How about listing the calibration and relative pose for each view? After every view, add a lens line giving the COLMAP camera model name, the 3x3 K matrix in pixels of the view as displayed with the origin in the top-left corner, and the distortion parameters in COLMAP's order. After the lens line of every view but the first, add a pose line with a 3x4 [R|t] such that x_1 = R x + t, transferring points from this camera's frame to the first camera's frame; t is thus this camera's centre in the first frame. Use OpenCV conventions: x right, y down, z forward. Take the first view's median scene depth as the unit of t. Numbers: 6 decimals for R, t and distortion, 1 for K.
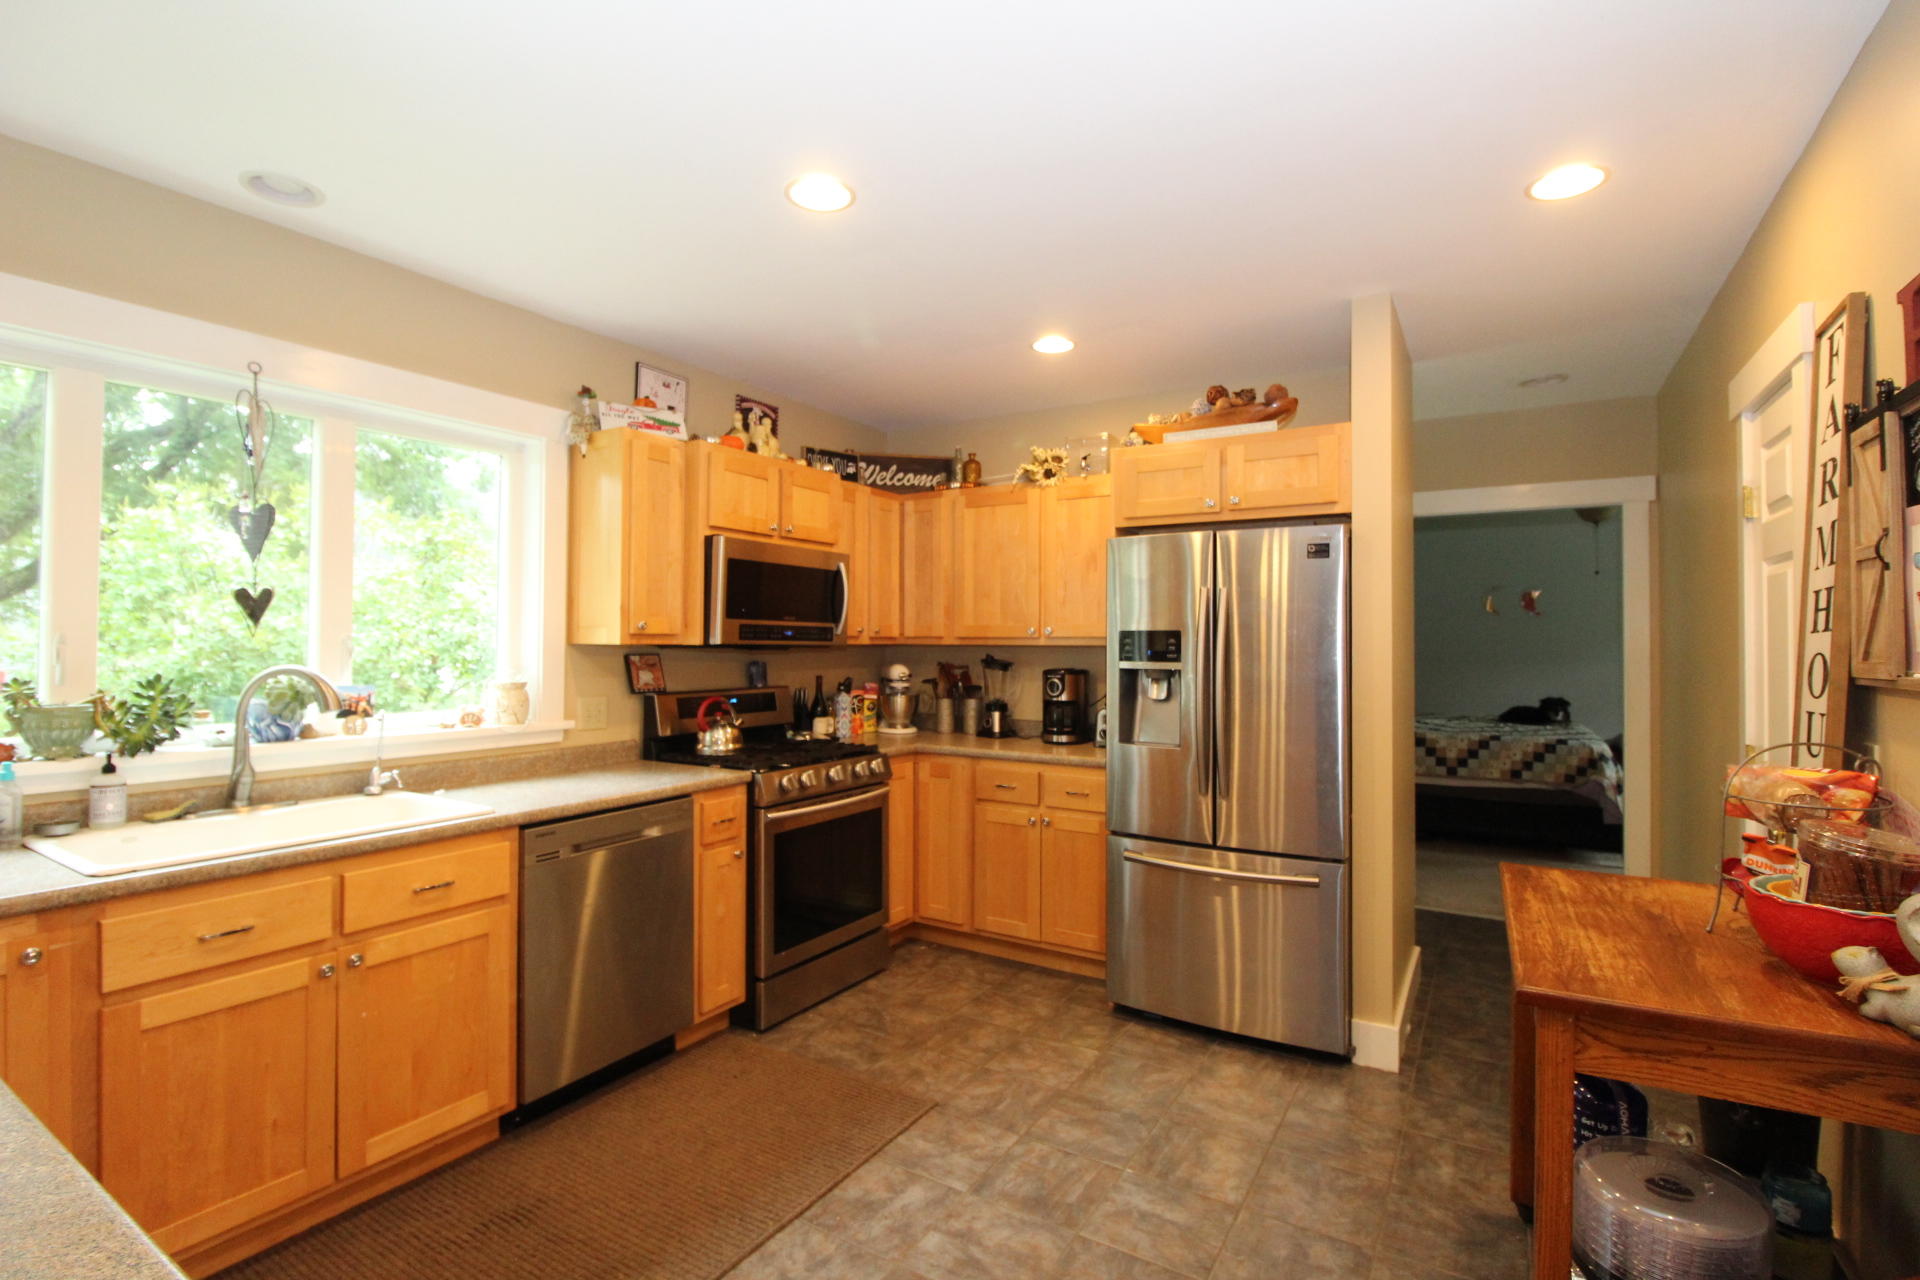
lens RADIAL K [[891.0, 0, 949.9], [0, 891.0, 640.1], [0, 0, 1]] dist [-0.011260, -0.003611]
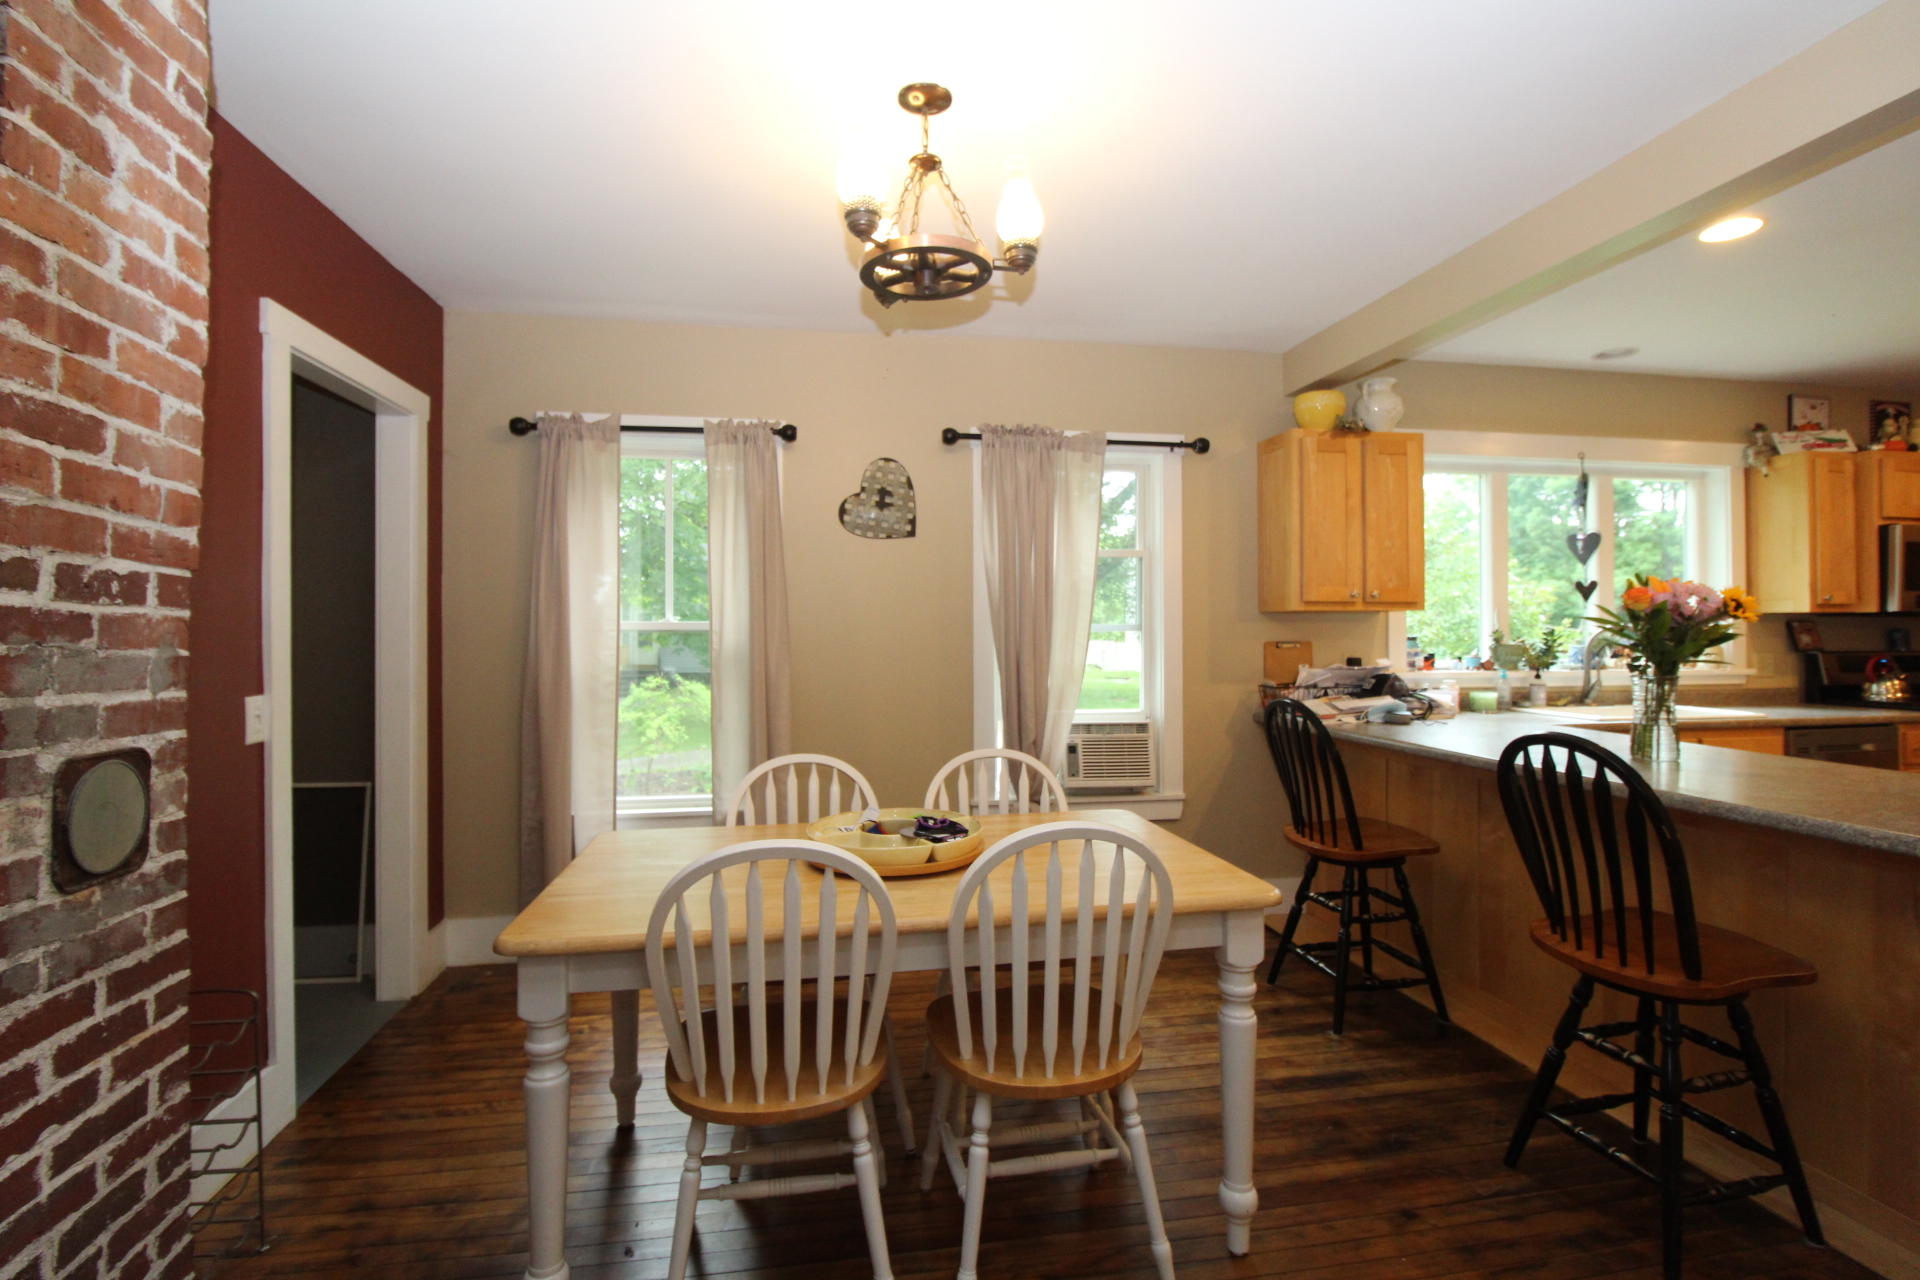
lens RADIAL K [[891.0, 0, 957.1], [0, 891.0, 629.5], [0, 0, 1]] dist [-0.011260, -0.003611]
pose [[0.663321, -0.006891, -0.748304, -0.215807], [0.005652, 0.999975, -0.004198, 0.027549], [0.748314, -0.001445, 0.663343, -0.799519]]
